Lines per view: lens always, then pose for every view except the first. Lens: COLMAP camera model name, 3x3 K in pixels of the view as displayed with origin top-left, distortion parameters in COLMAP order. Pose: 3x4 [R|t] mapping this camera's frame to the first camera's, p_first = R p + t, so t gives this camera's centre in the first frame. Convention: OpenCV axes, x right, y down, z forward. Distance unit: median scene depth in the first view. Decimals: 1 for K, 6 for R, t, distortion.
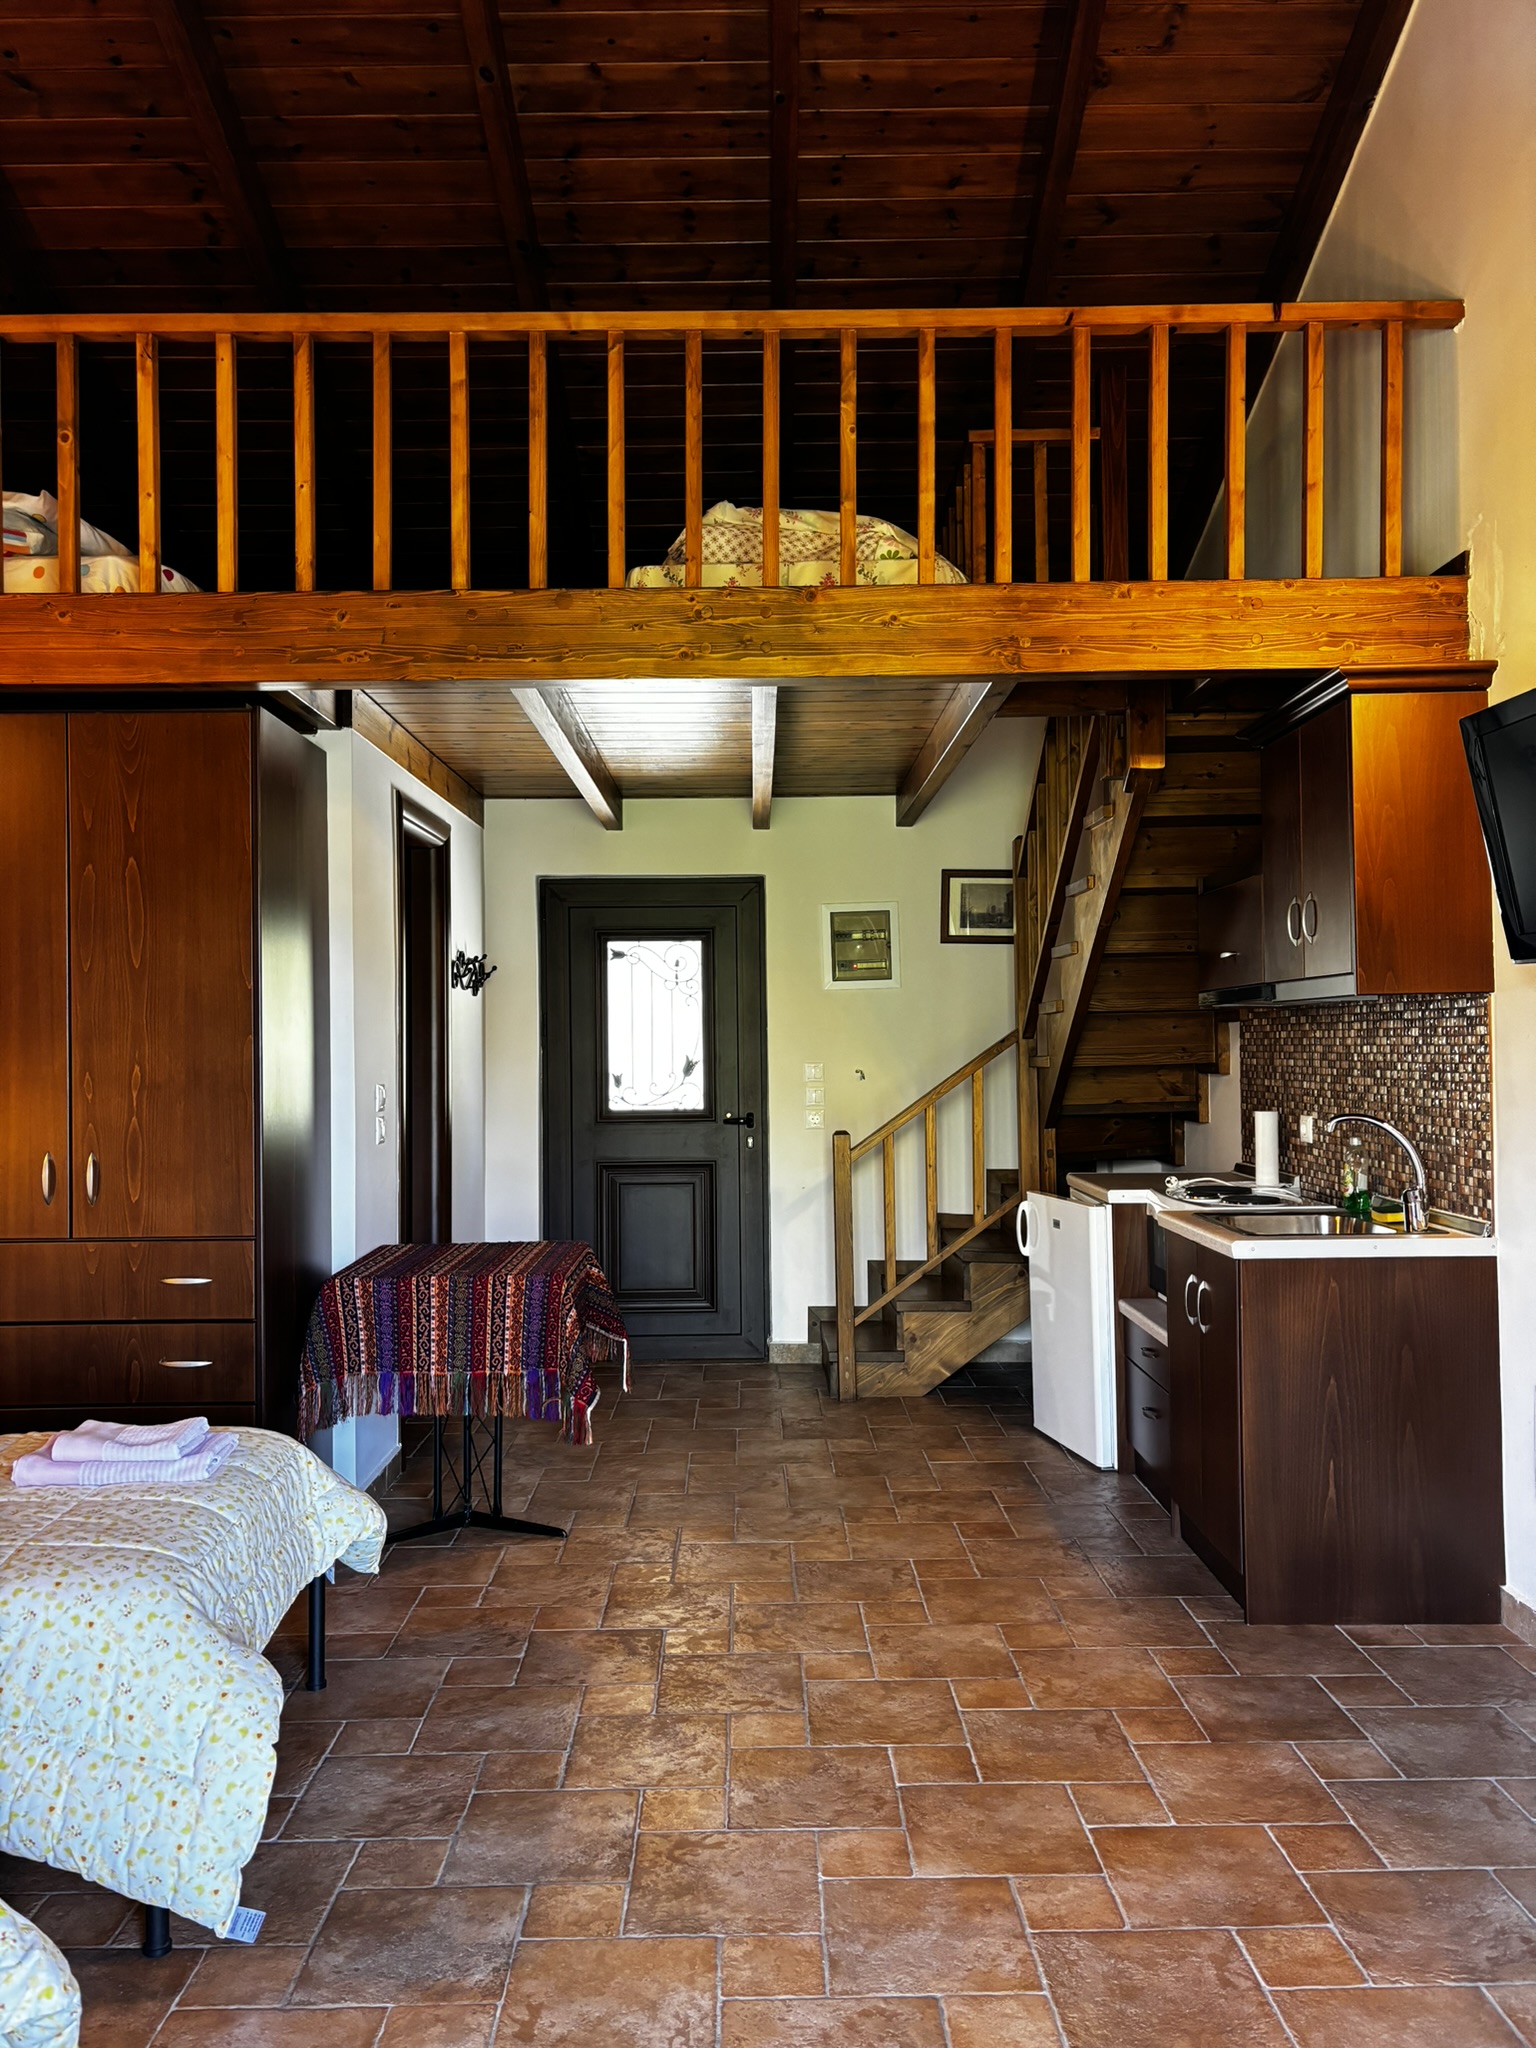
lens RADIAL K [[1576.0, 0, 766.7], [0, 1576.0, 1021.5], [0, 0, 1]] dist [0.050848, -0.047749]
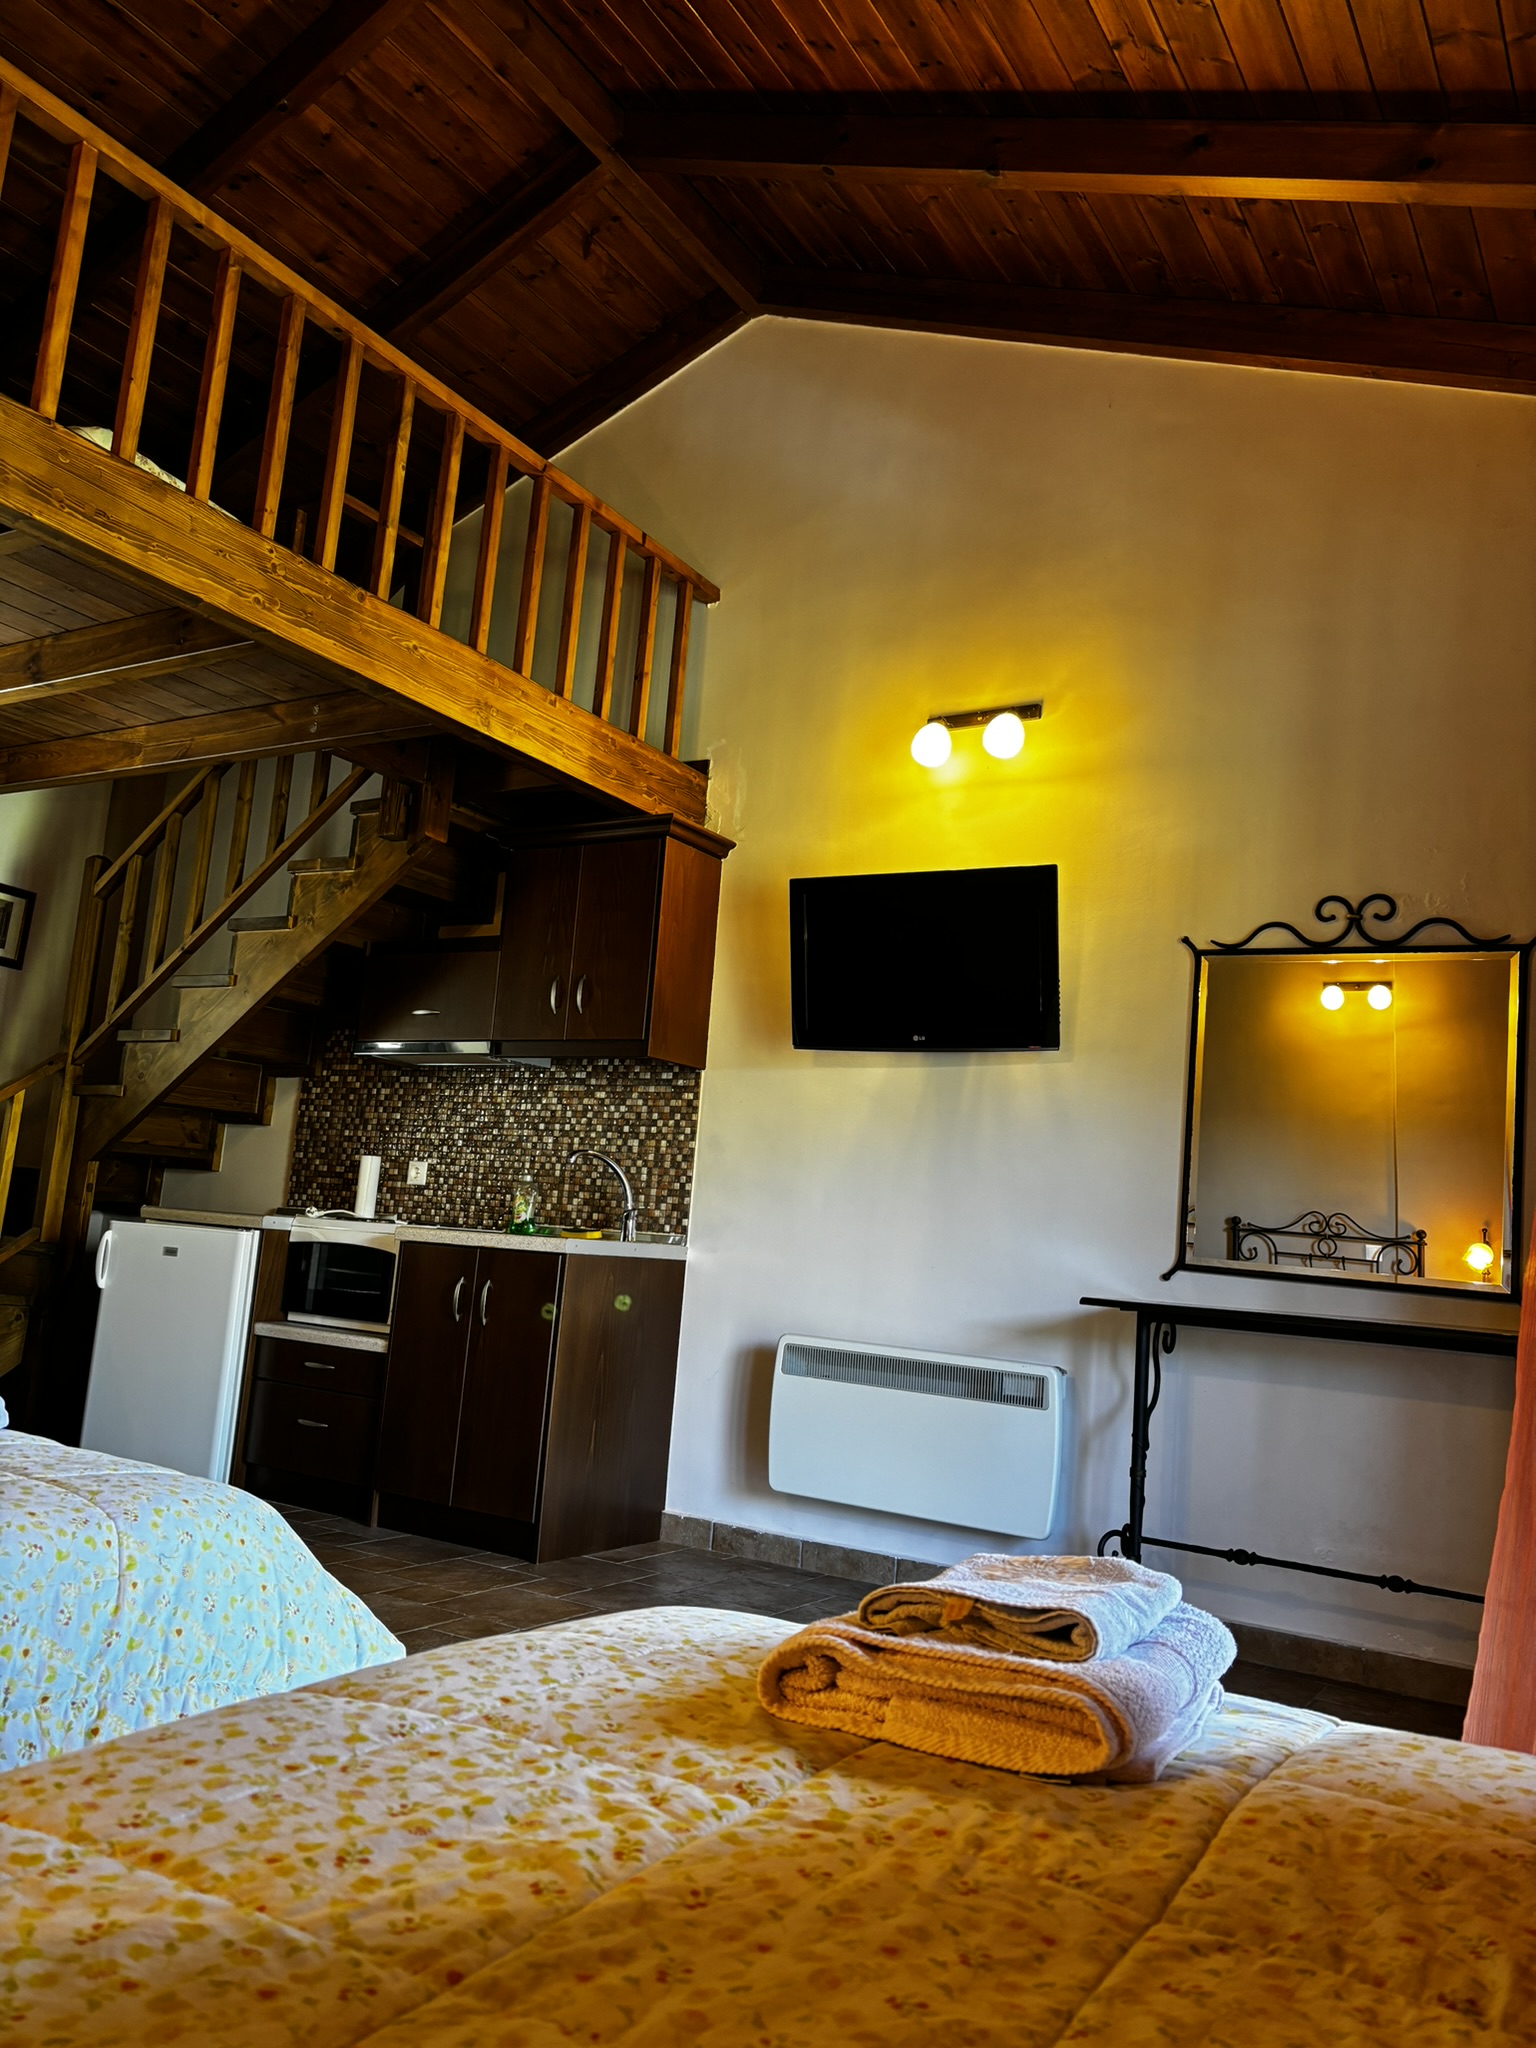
lens RADIAL K [[1576.0, 0, 781.1], [0, 1576.0, 1019.4], [0, 0, 1]] dist [0.050848, -0.047749]
pose [[0.503702, 0.178928, 0.845145, -0.664585], [-0.092836, 0.983861, -0.152967, 0.138750], [-0.858875, -0.001411, 0.512183, 0.224763]]
